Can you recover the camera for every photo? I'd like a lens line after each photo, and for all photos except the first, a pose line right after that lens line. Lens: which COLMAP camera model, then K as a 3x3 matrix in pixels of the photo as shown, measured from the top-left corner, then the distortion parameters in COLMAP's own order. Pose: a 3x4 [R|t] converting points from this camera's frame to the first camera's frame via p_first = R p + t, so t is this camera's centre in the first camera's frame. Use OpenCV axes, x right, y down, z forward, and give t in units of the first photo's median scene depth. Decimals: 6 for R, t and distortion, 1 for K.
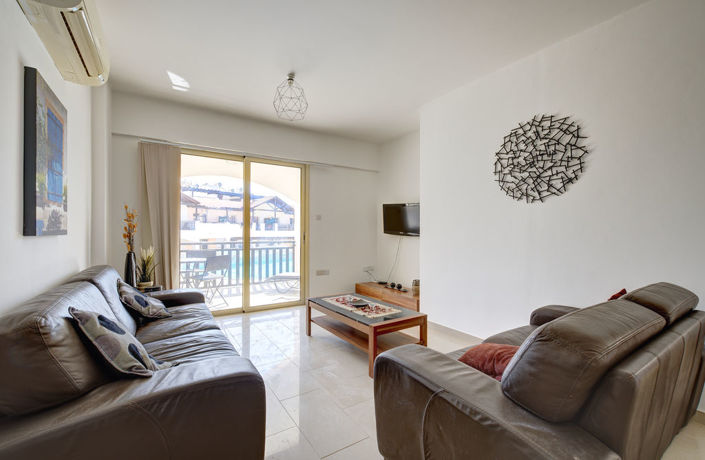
lens RADIAL K [[300.0, 0, 354.7], [0, 300.0, 230.2], [0, 0, 1]] dist [0.002103, -0.000040]
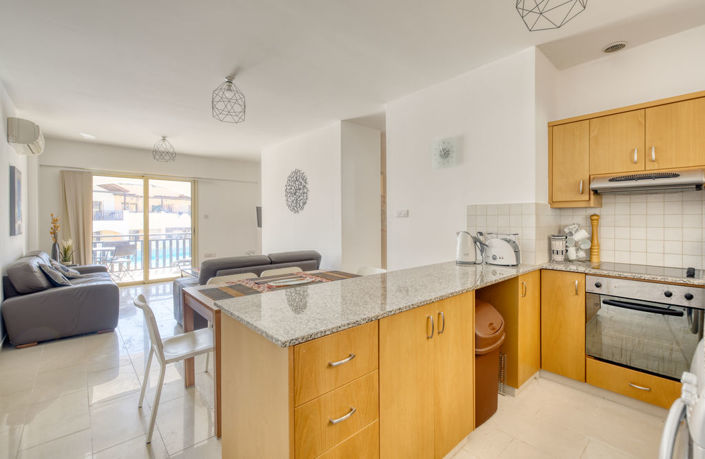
lens RADIAL K [[300.0, 0, 358.6], [0, 300.0, 220.0], [0, 0, 1]] dist [0.002103, -0.000040]
pose [[0.985253, -0.007182, 0.170954, 0.370757], [0.006355, 0.999965, 0.005383, -0.031084], [-0.170987, -0.004217, 0.985264, -0.553838]]
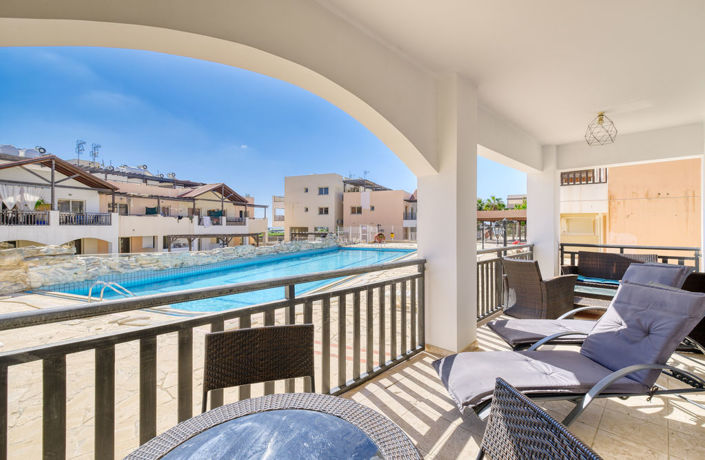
lens RADIAL K [[300.0, 0, 358.1], [0, 300.0, 228.6], [0, 0, 1]] dist [0.002103, -0.000040]
pose [[0.977546, -0.004000, 0.210685, -0.607200], [0.000723, 0.999878, 0.015631, -0.022353], [-0.210721, -0.015128, 0.977429, 0.957778]]
